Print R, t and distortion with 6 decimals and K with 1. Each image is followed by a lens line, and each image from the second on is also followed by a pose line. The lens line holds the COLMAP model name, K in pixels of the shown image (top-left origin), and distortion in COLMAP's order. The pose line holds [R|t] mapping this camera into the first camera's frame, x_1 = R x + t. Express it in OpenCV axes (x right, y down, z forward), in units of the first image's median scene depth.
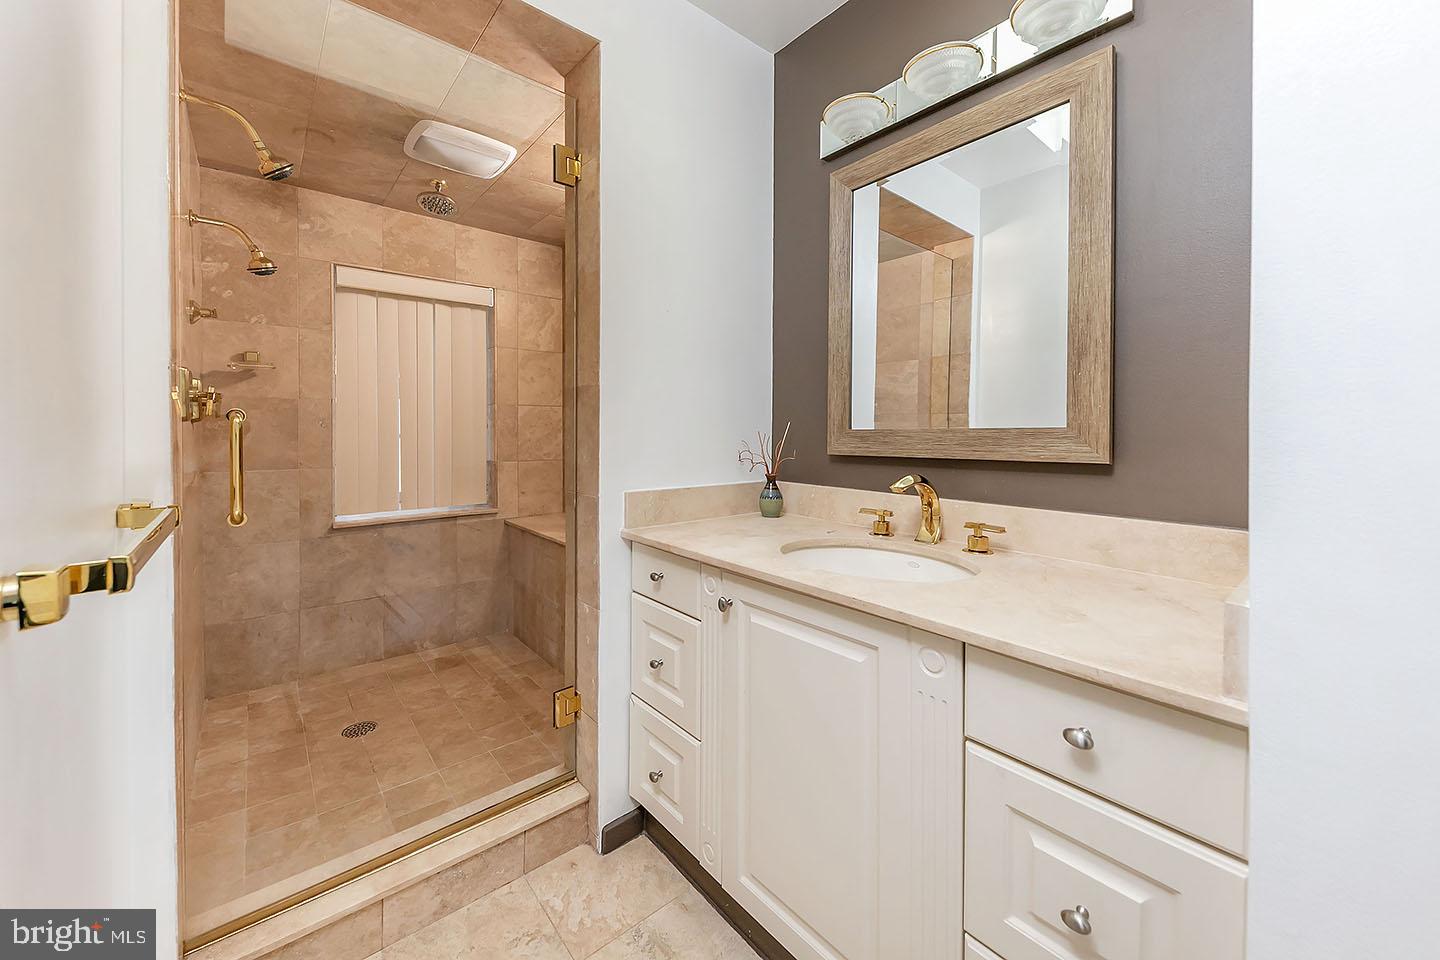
lens RADIAL K [[537.2, 0, 687.9], [0, 537.2, 438.0], [0, 0, 1]] dist [0.018115, 0.000232]
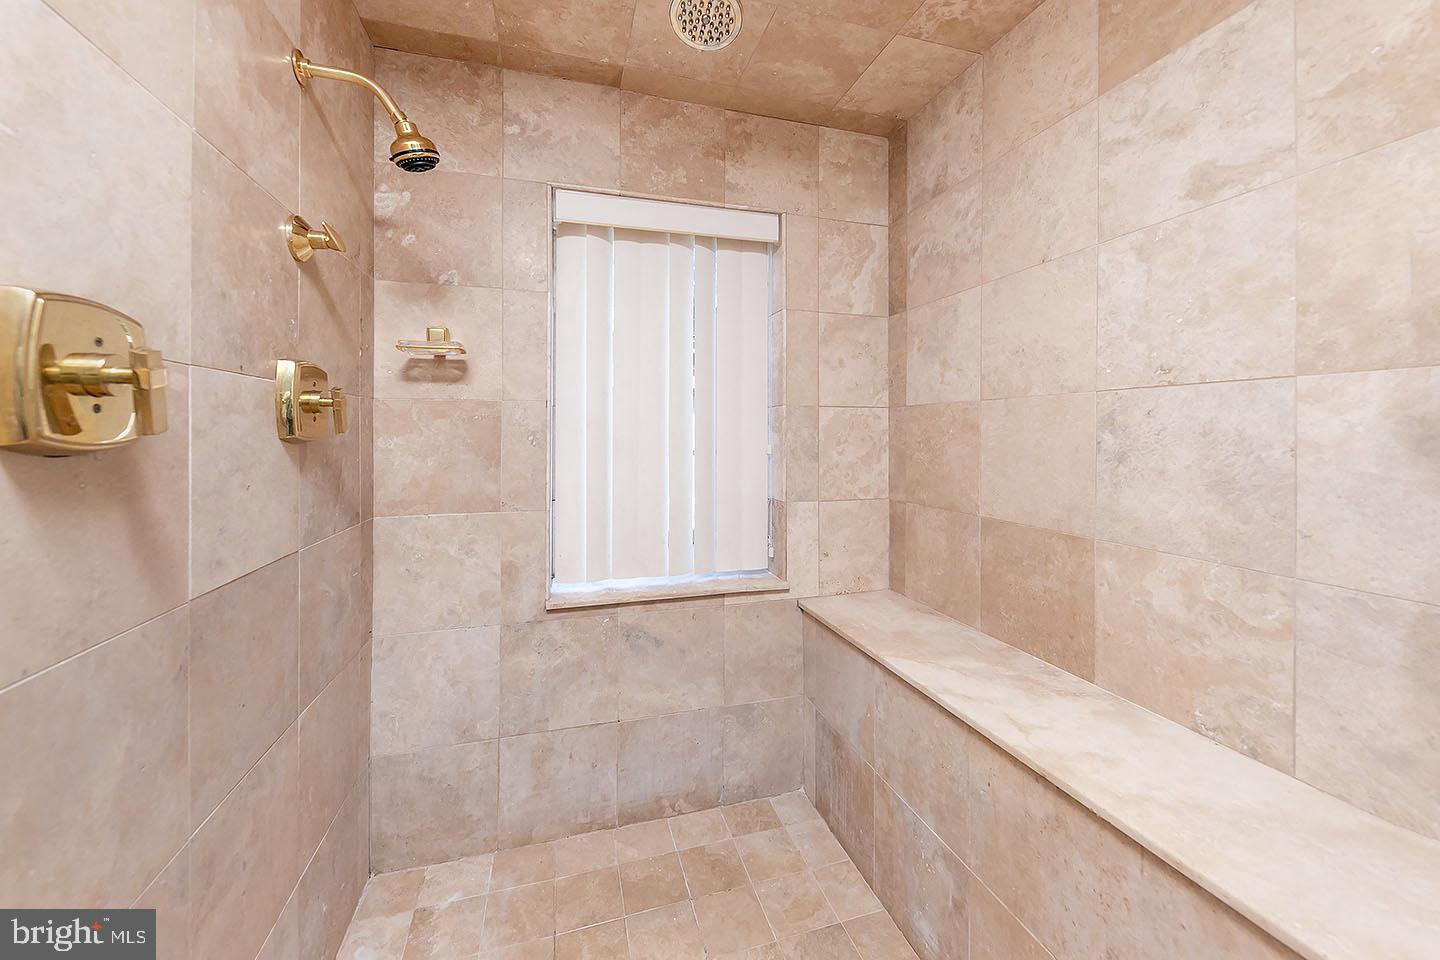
lens RADIAL K [[537.2, 0, 703.4], [0, 537.2, 441.5], [0, 0, 1]] dist [0.018115, 0.000232]
pose [[0.919472, -0.003331, -0.393142, -0.228337], [-0.003815, 0.999841, -0.017394, -0.013441], [0.393137, 0.017493, 0.919313, 0.464299]]
